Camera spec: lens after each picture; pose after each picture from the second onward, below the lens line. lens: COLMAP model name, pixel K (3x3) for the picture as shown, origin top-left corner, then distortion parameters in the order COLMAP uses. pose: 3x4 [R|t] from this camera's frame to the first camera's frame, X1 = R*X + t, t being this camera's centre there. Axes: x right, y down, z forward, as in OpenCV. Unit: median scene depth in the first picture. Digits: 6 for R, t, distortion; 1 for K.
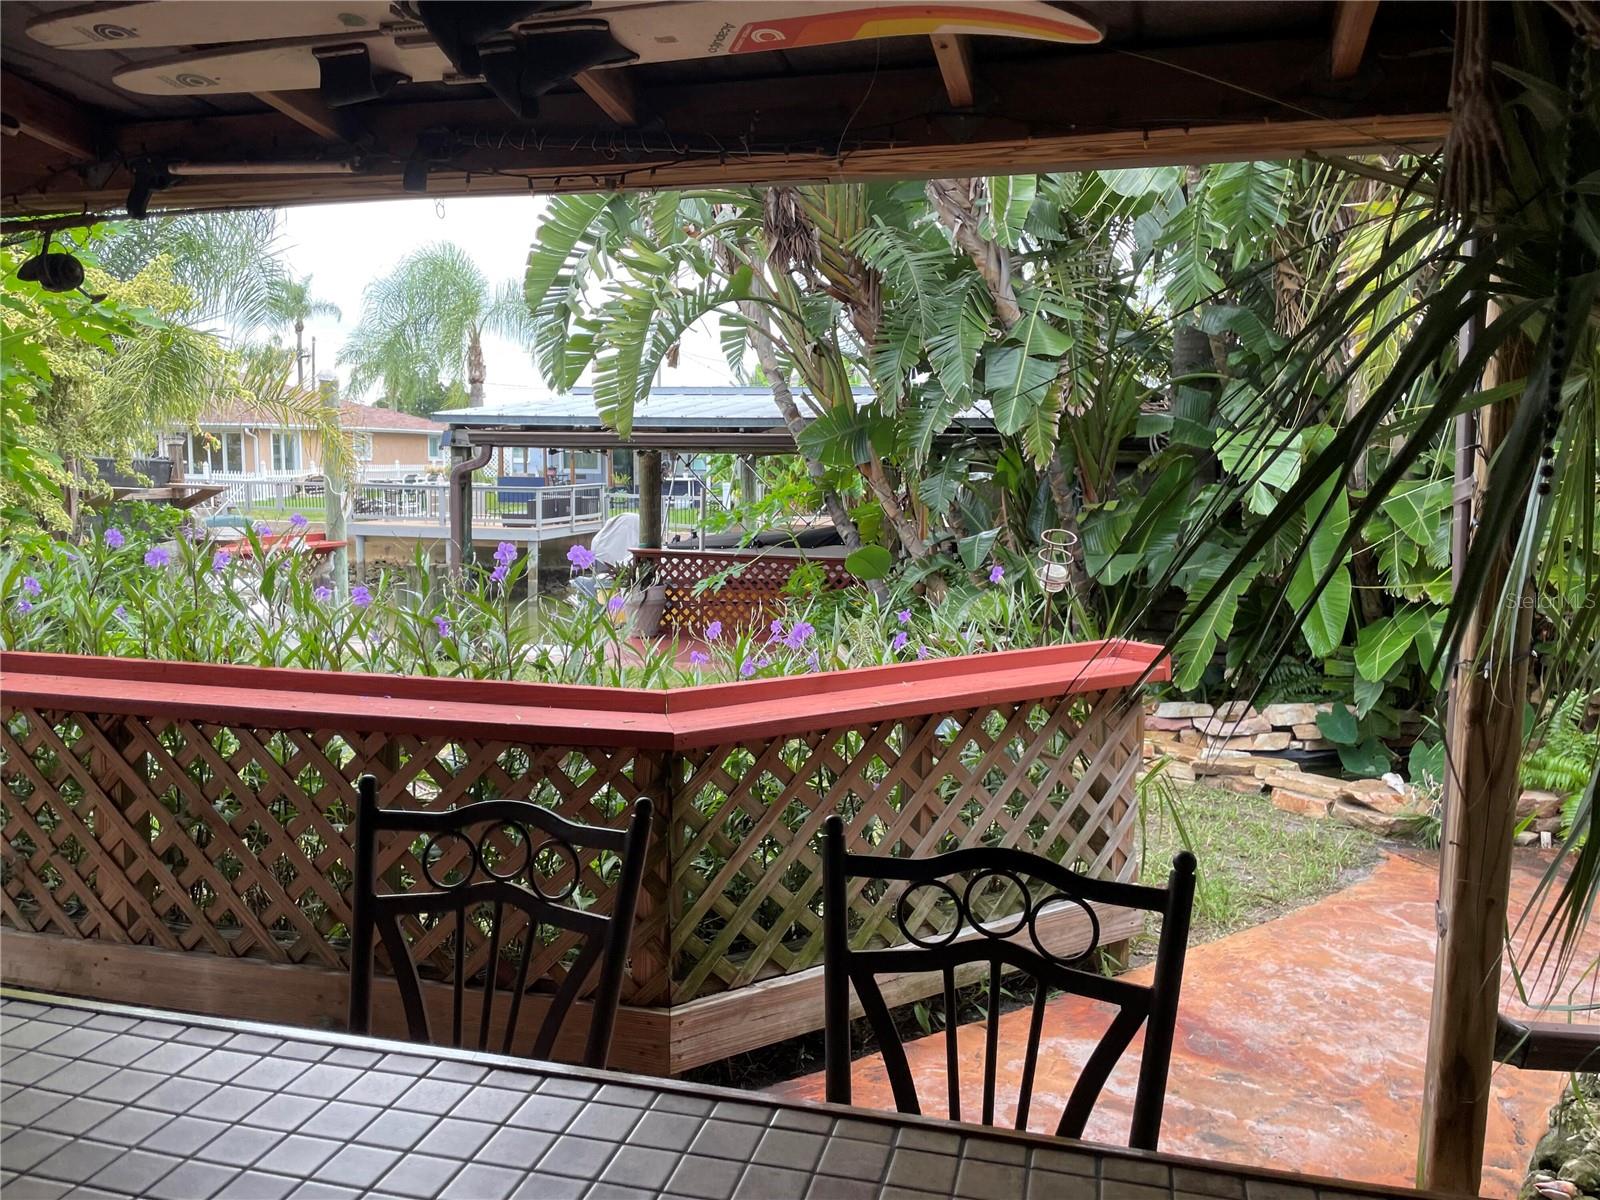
lens RADIAL K [[1205.2, 0, 810.3], [0, 1205.2, 603.0], [0, 0, 1]] dist [0.099322, -0.127980]
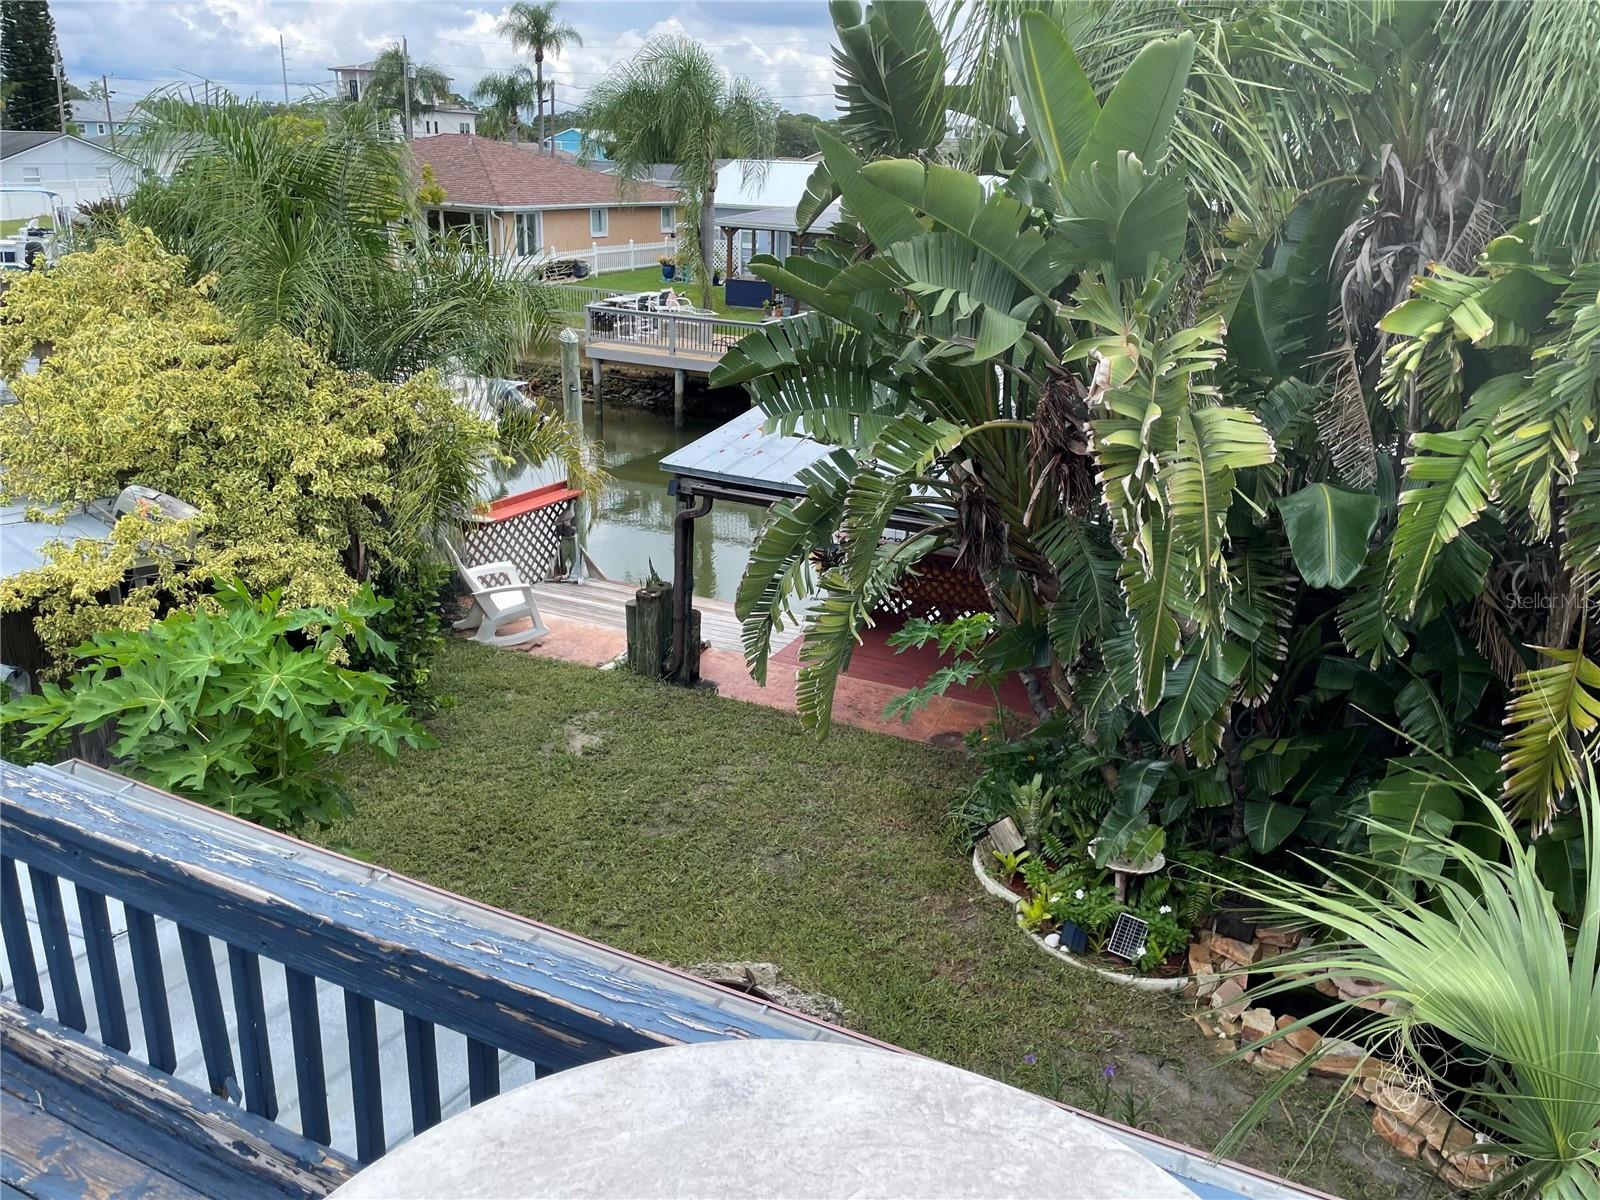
lens RADIAL K [[1206.7, 0, 811.1], [0, 1206.7, 603.8], [0, 0, 1]] dist [0.091103, -0.124975]
pose [[0.982140, 0.085966, -0.167366, 0.005726], [-0.045955, 0.972181, 0.229677, -0.137336], [0.182455, -0.217883, 0.958769, -0.016116]]
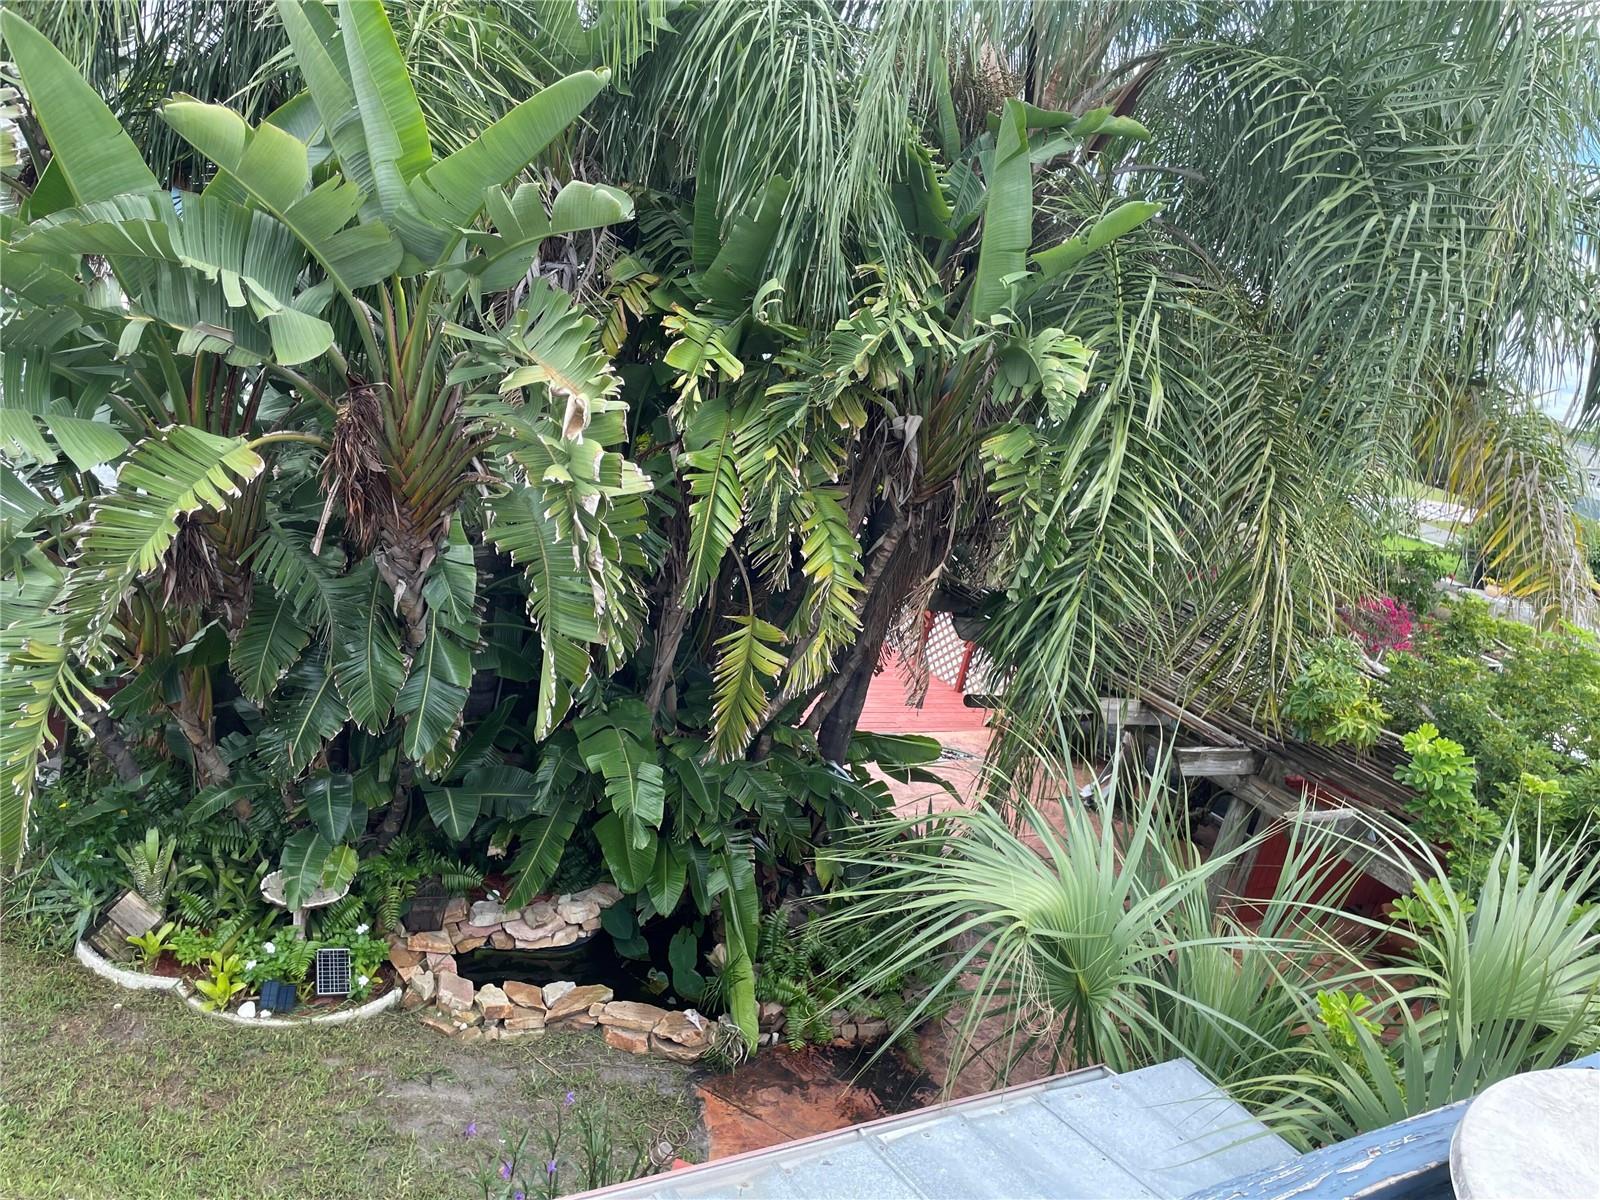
lens RADIAL K [[1206.7, 0, 811.1], [0, 1206.7, 603.8], [0, 0, 1]] dist [0.091103, -0.124975]
pose [[0.669000, -0.049349, 0.741622, -0.103778], [-0.139939, 0.971586, 0.190888, -0.143273], [-0.729969, -0.231486, 0.643085, 0.033791]]
